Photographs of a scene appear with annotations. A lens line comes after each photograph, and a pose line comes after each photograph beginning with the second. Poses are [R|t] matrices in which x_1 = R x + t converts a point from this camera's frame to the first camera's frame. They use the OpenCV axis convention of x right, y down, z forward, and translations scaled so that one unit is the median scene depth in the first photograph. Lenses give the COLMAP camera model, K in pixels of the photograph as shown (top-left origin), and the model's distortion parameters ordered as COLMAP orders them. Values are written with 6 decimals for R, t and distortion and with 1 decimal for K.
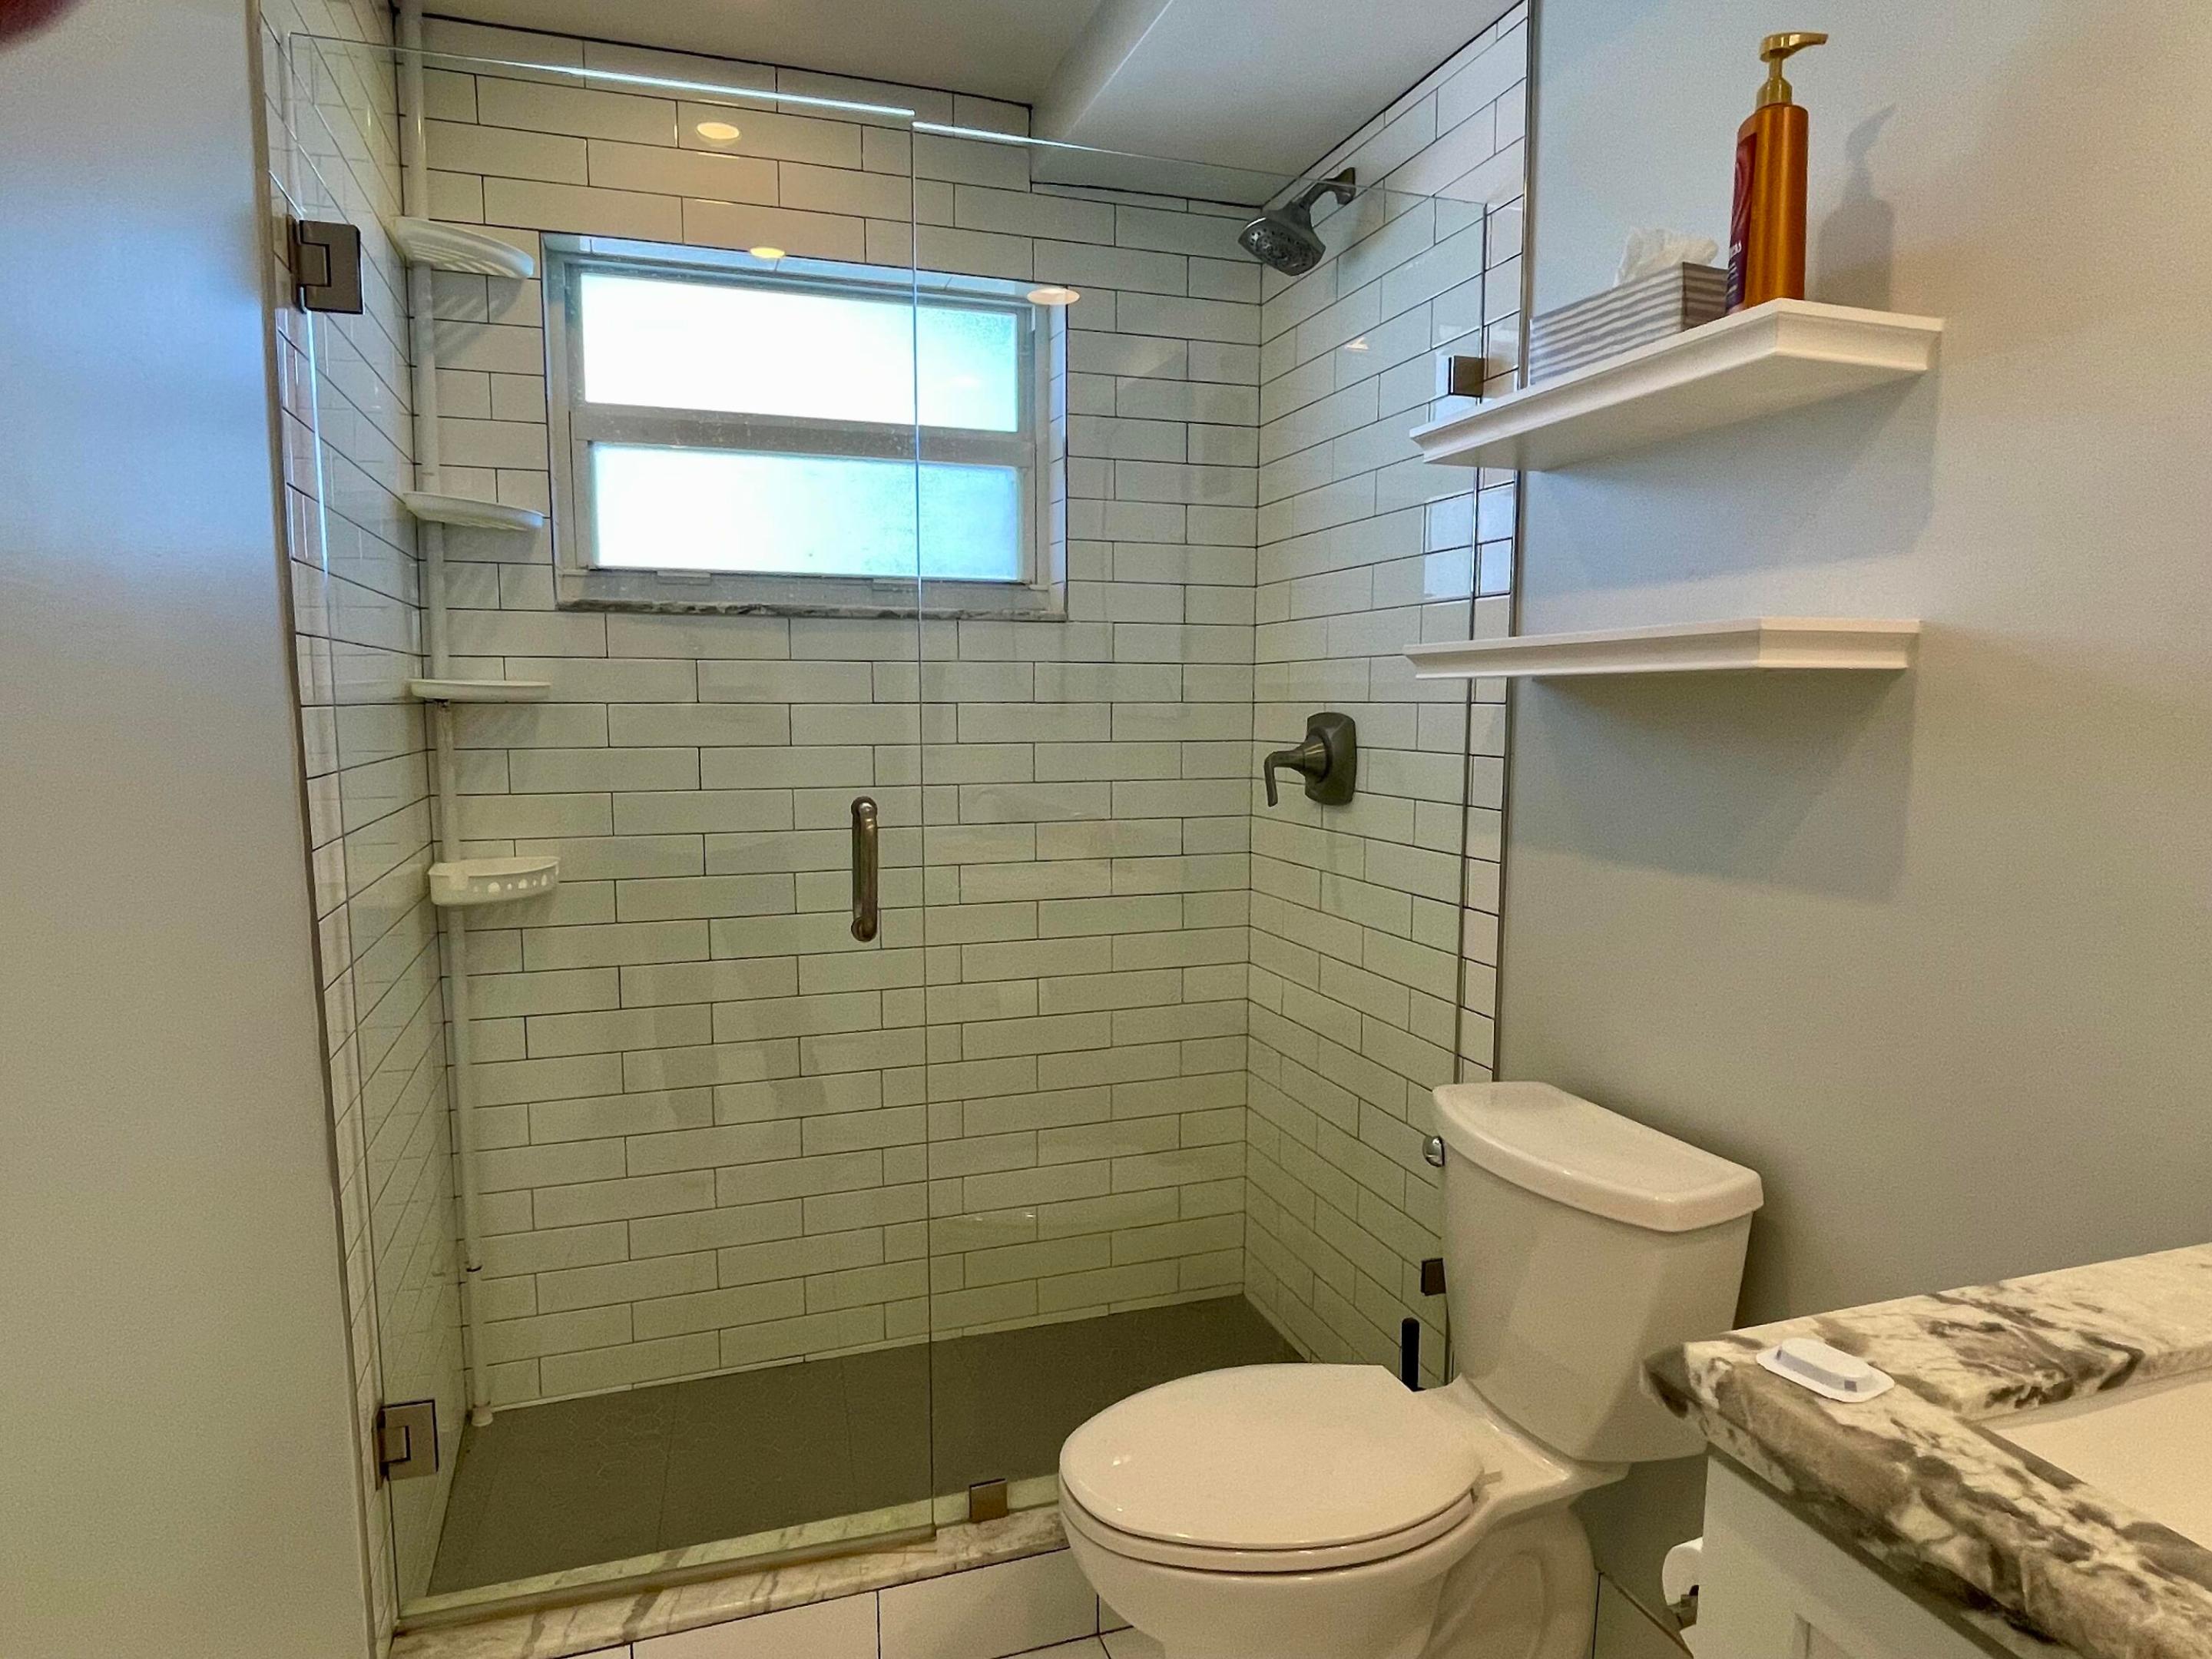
lens RADIAL K [[1316.9, 0, 1102.5], [0, 1316.9, 830.9], [0, 0, 1]] dist [-0.000741, -0.007392]
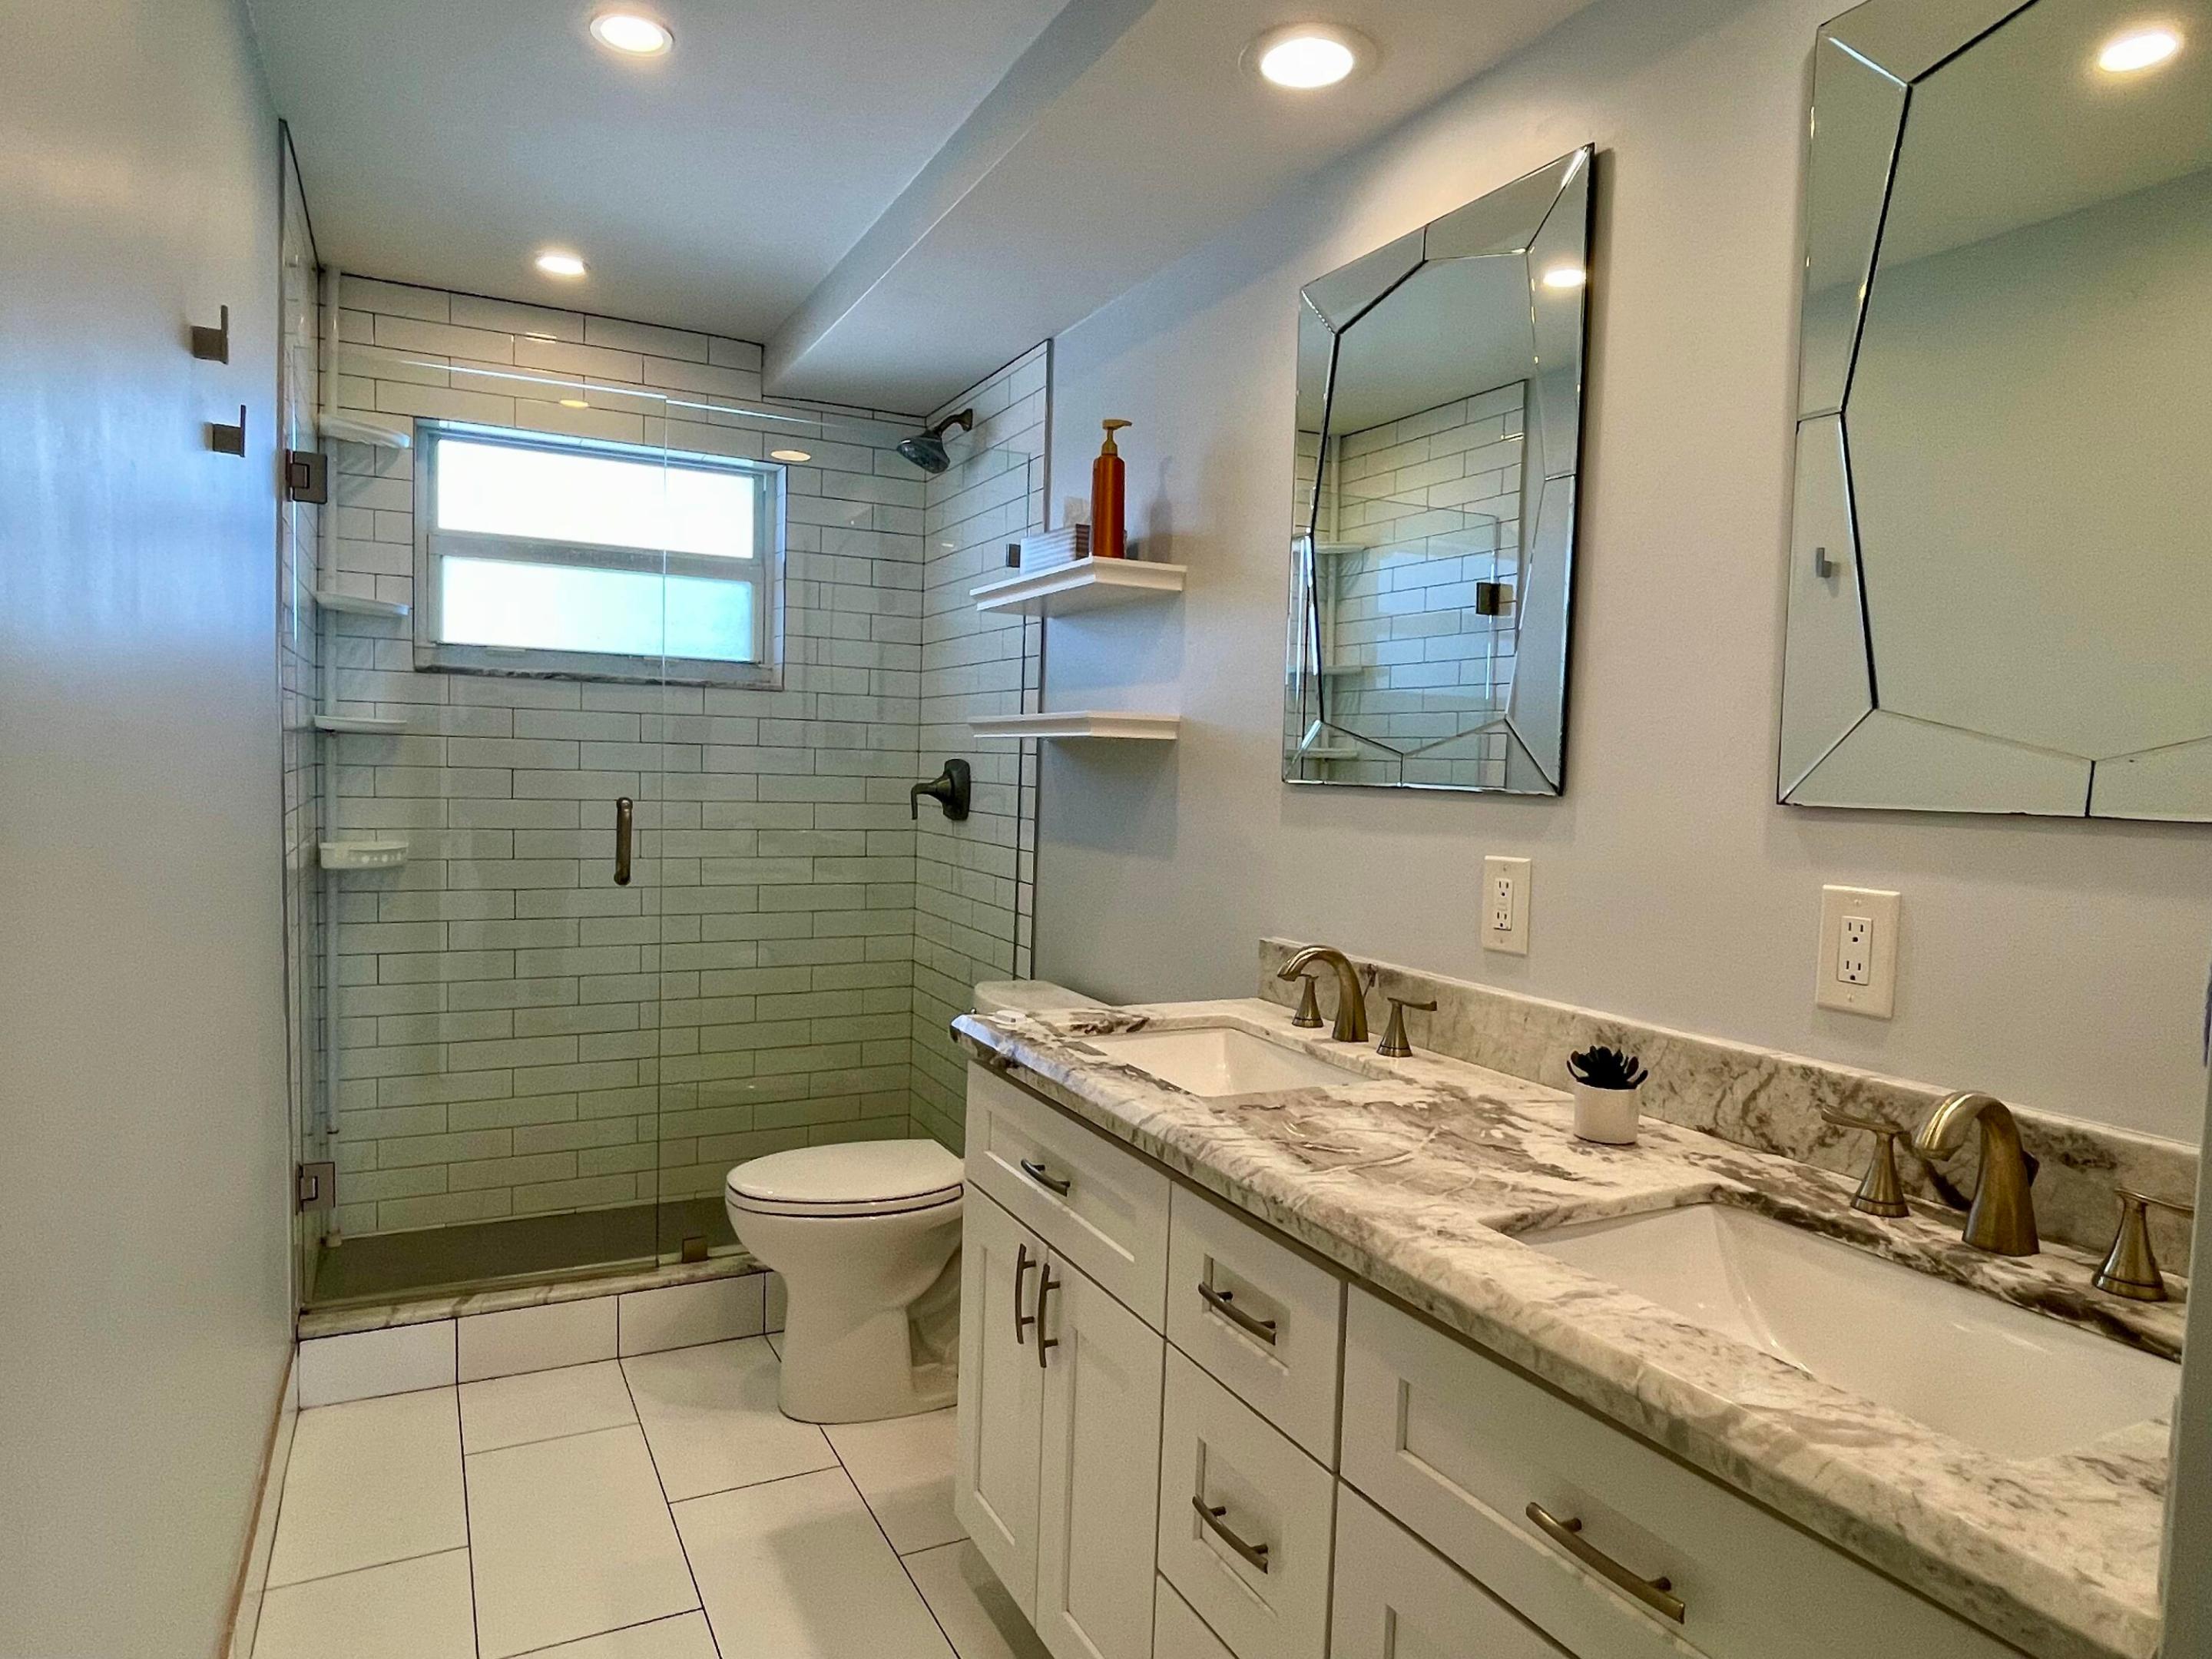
lens RADIAL K [[1316.9, 0, 1106.5], [0, 1316.9, 835.4], [0, 0, 1]] dist [-0.000741, -0.007392]
pose [[0.988909, 0.022733, 0.146771, 0.134071], [-0.016811, 0.998998, -0.041468, 0.061656], [-0.147567, 0.038541, 0.988301, -0.550223]]
